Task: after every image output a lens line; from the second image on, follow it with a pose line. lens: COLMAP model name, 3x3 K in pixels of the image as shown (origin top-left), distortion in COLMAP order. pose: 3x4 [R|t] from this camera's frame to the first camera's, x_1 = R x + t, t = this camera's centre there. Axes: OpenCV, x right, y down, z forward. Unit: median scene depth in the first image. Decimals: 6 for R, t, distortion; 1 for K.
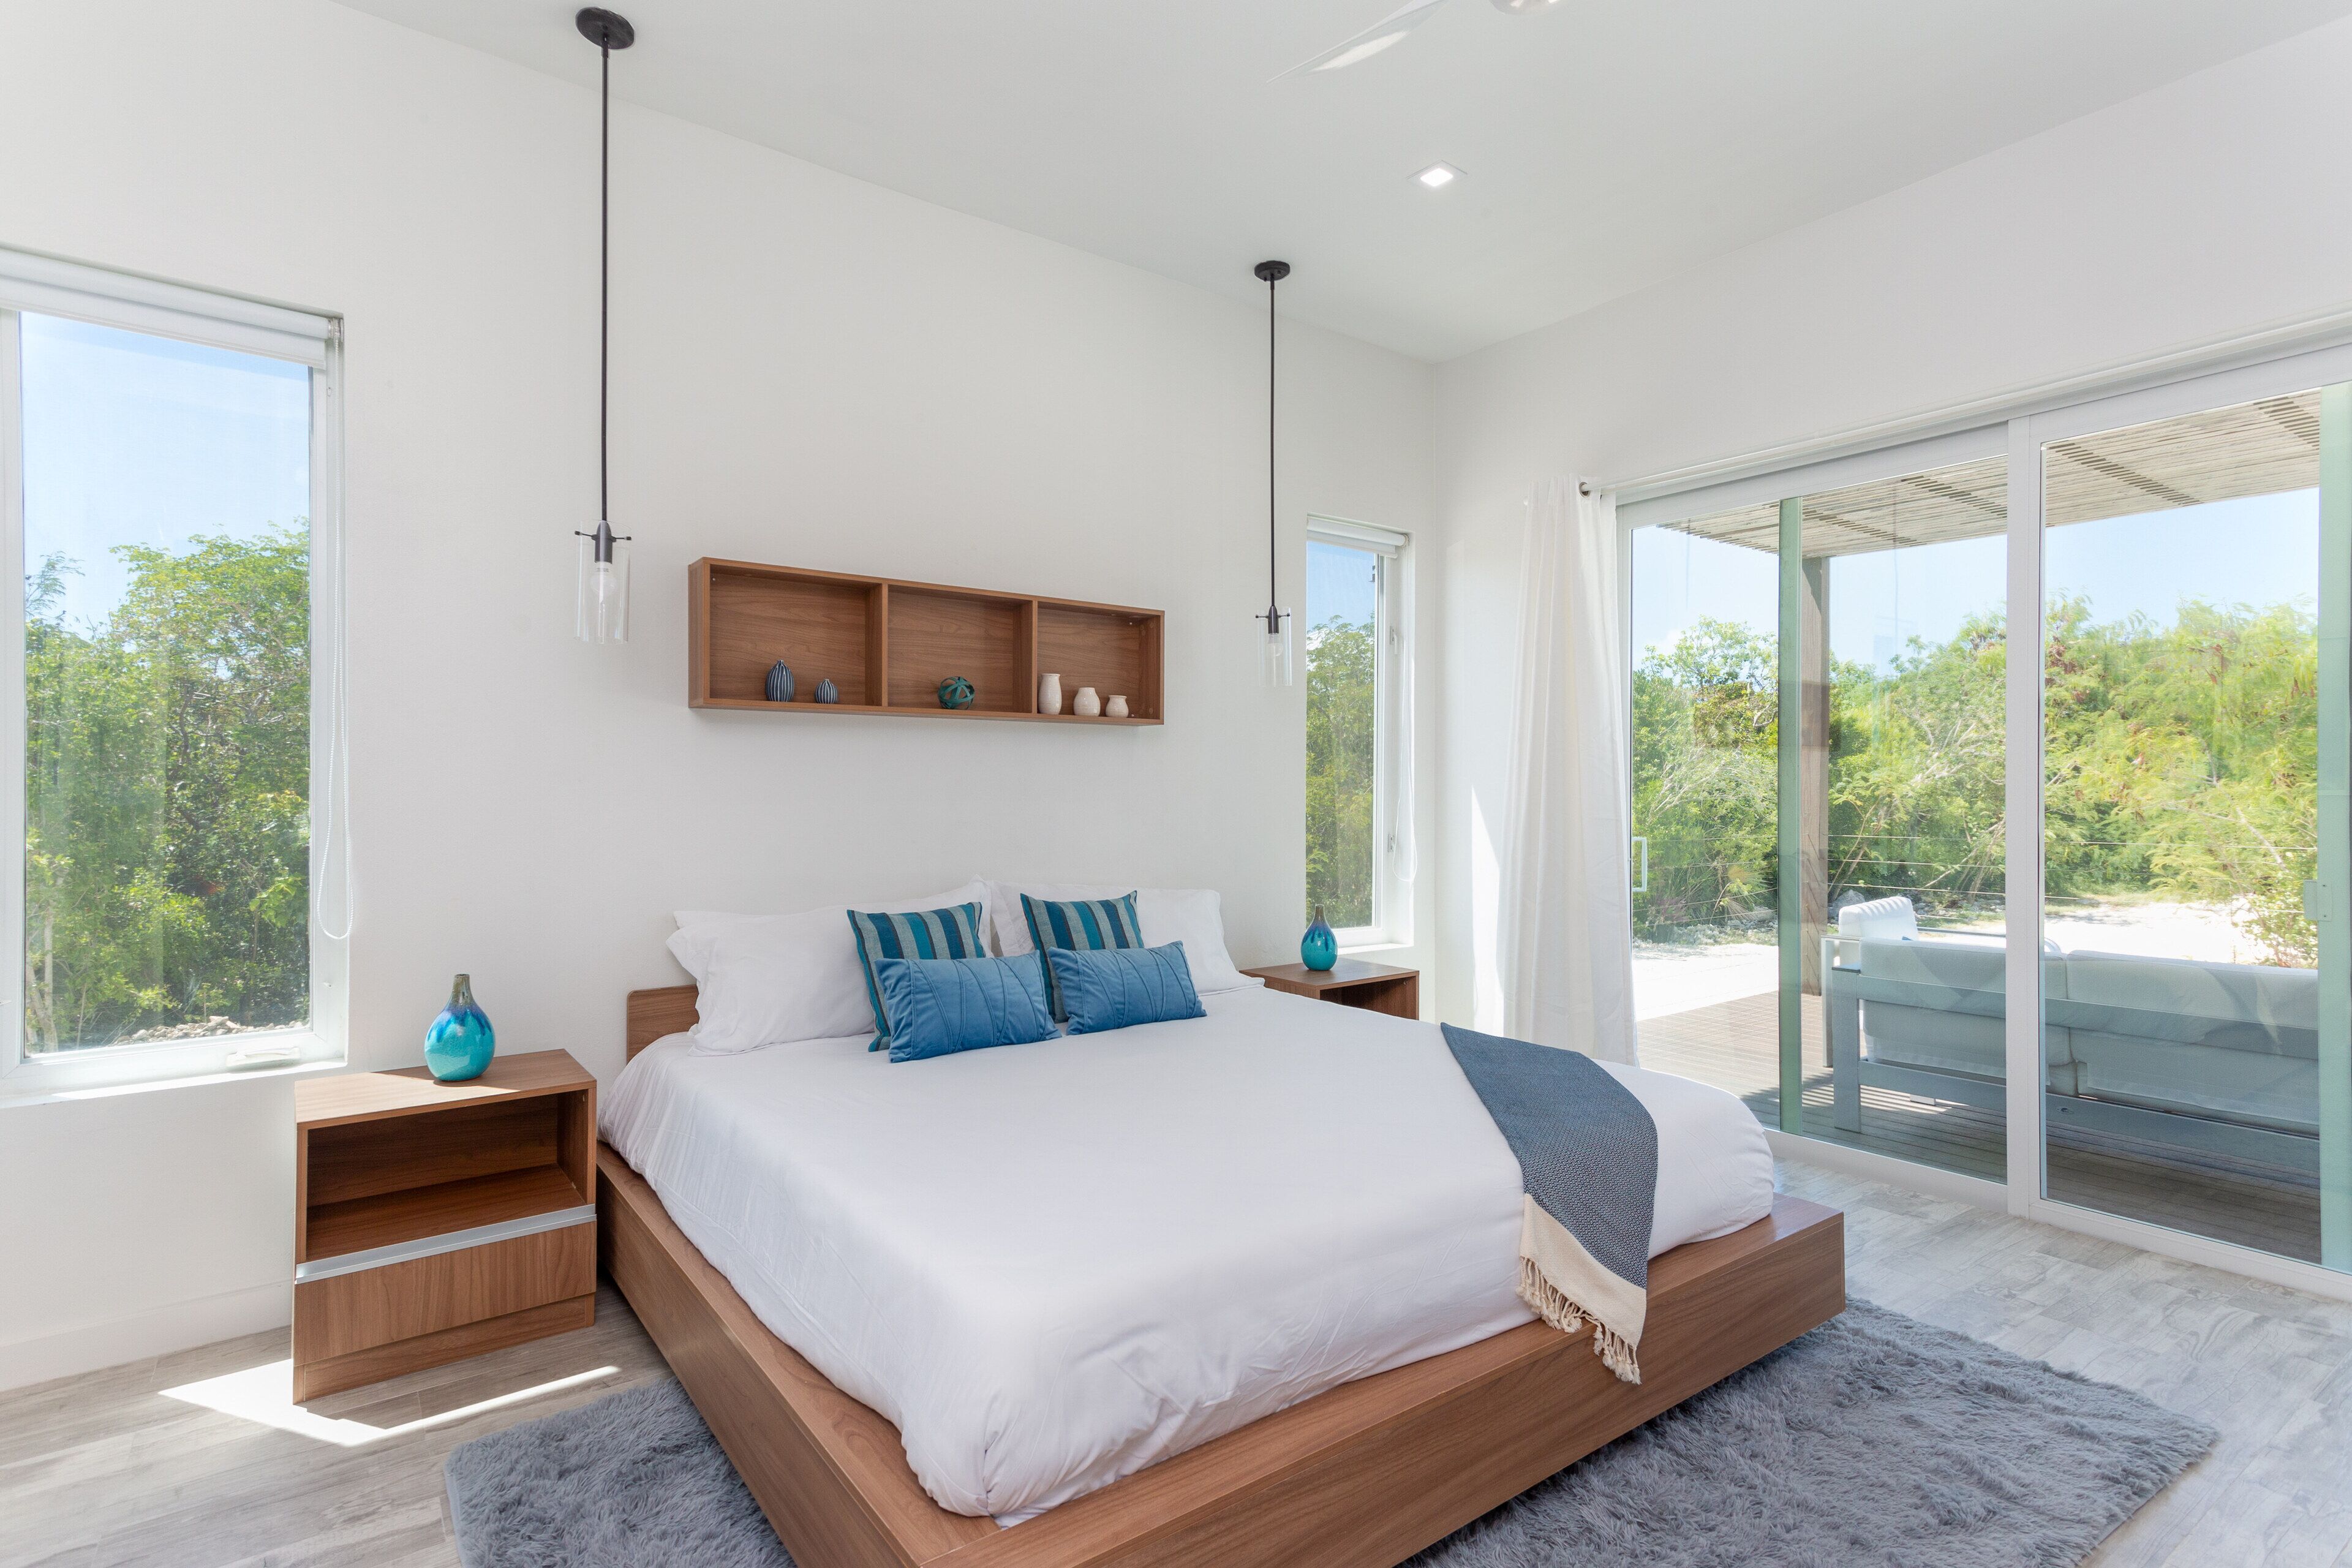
lens RADIAL K [[1141.2, 0, 1176.0], [0, 1141.2, 784.0], [0, 0, 1]] dist [0.026009, 0.000056]
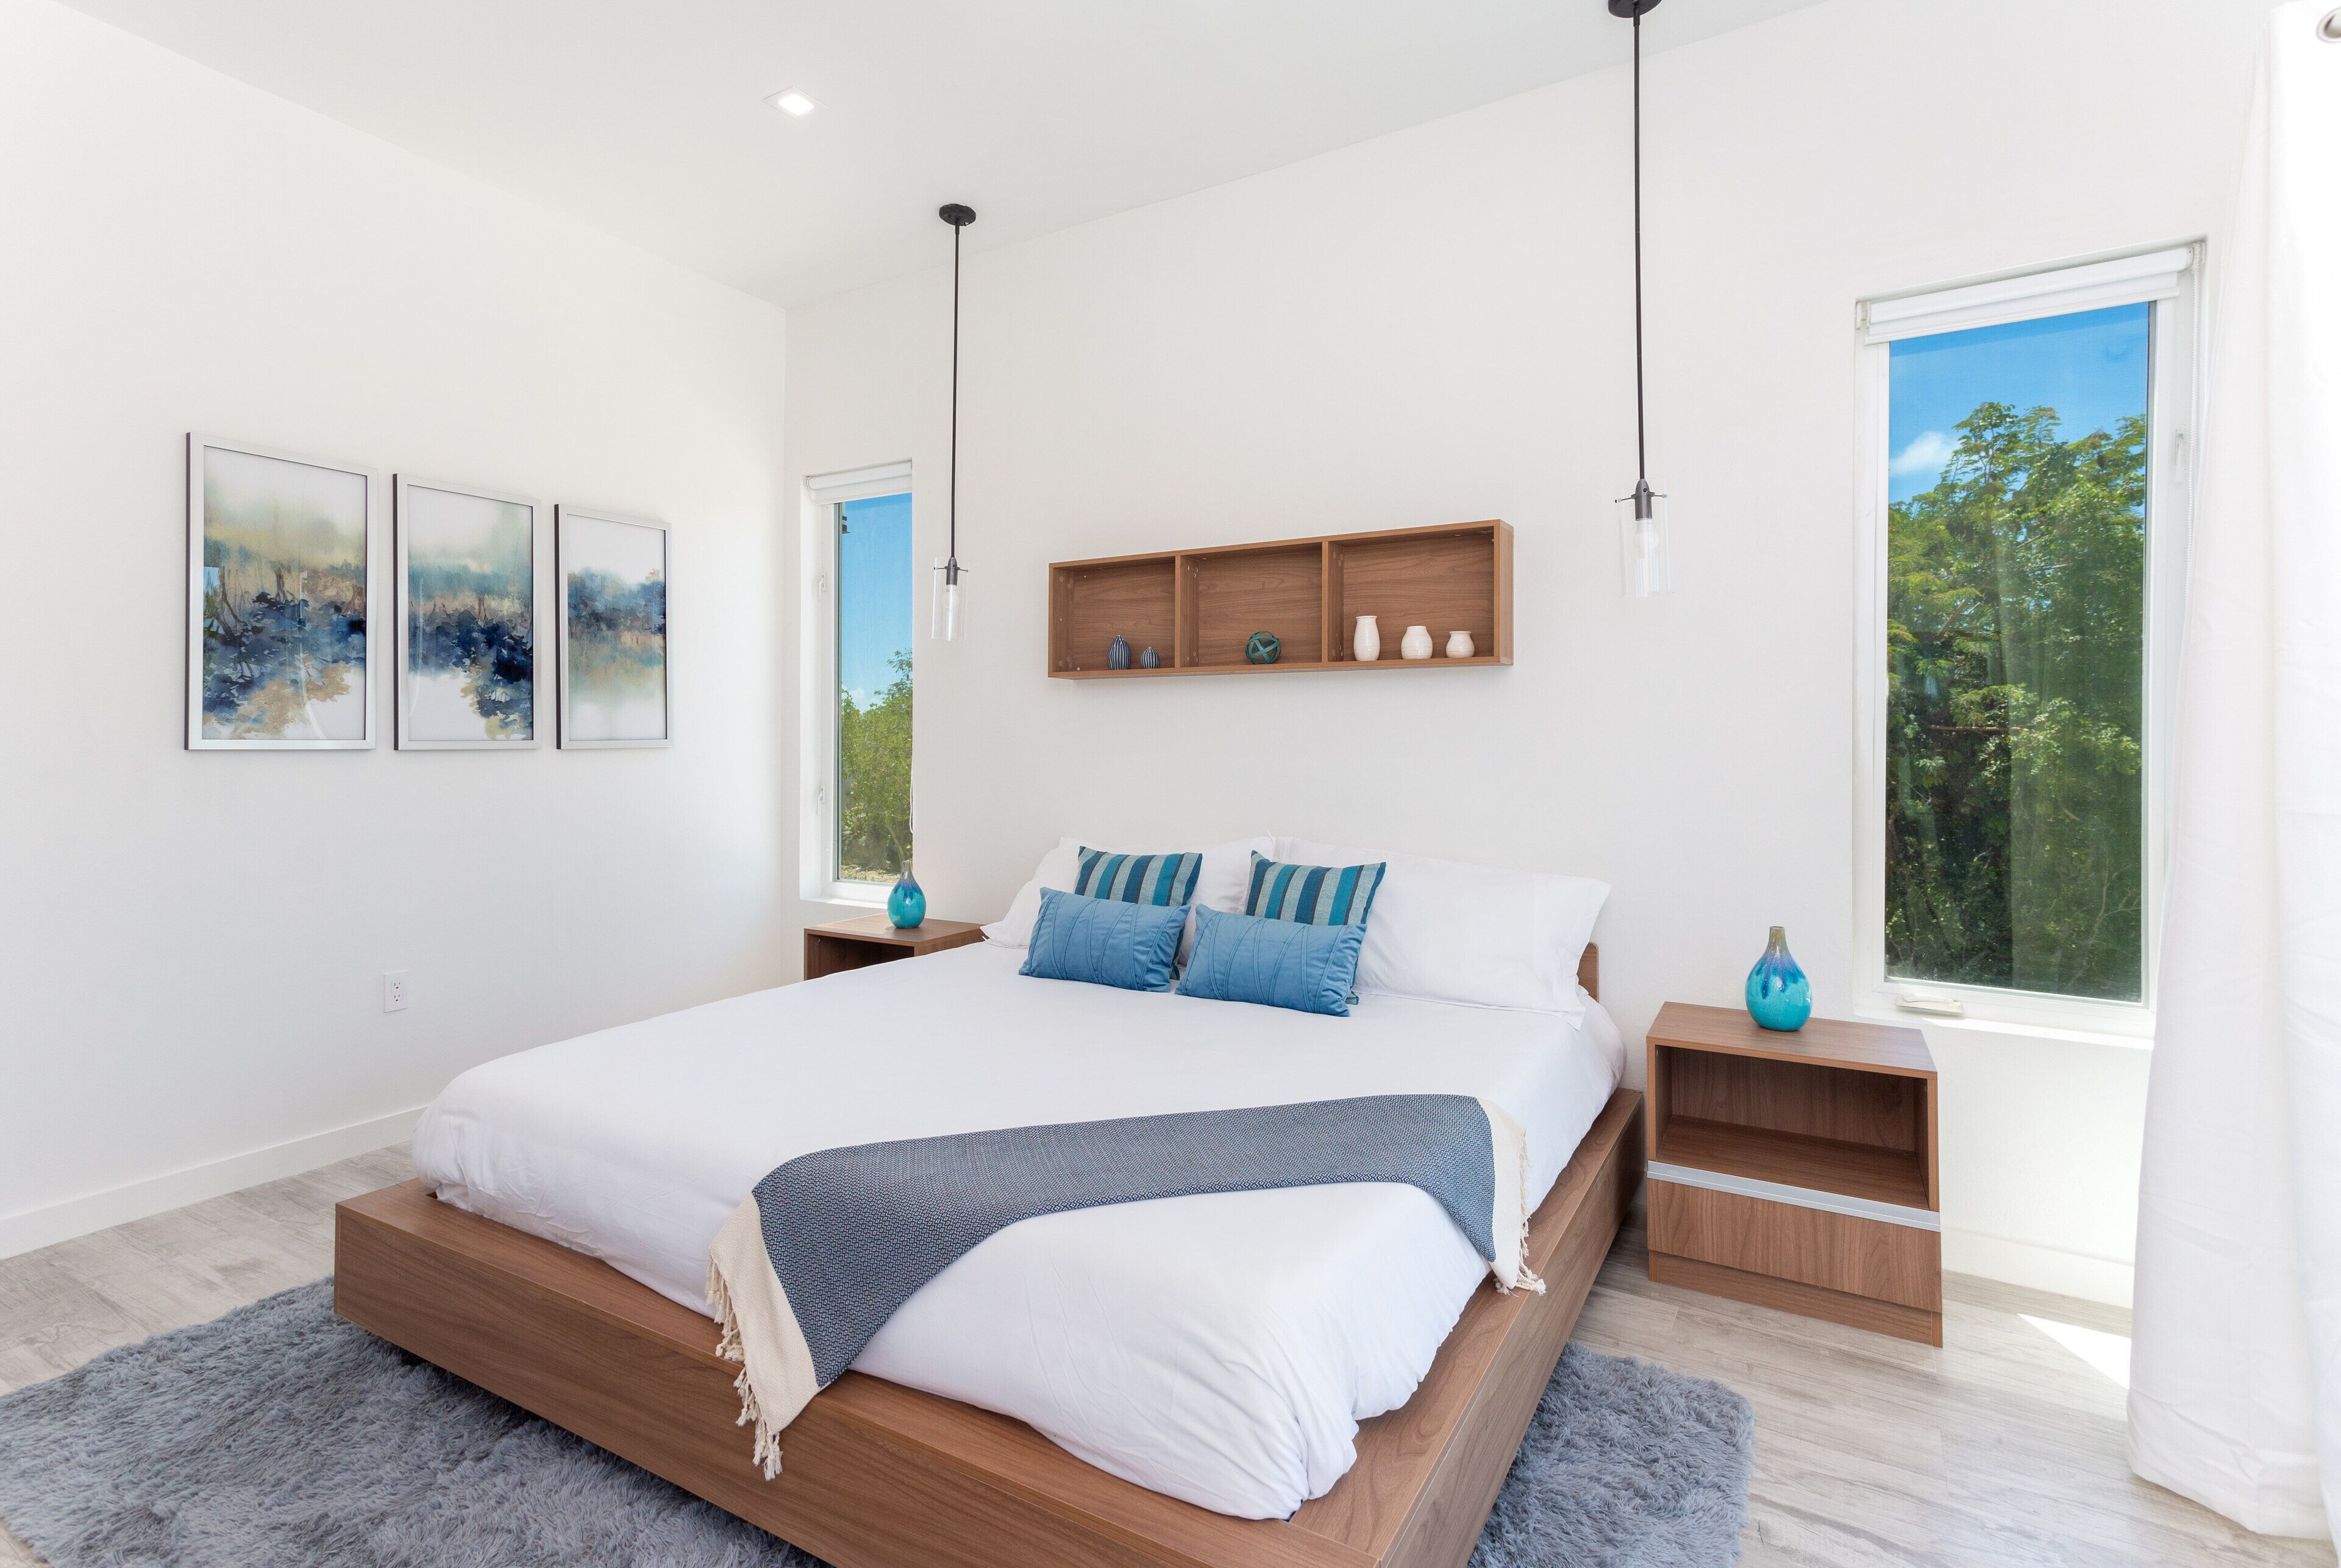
lens RADIAL K [[1157.6, 0, 1165.6], [0, 1157.6, 731.7], [0, 0, 1]] dist [0.028578, 0.000058]
pose [[0.383227, -0.006704, -0.923630, 0.737507], [0.002700, 0.999978, -0.006138, 0.000012], [0.923650, -0.000142, 0.383237, 0.544872]]
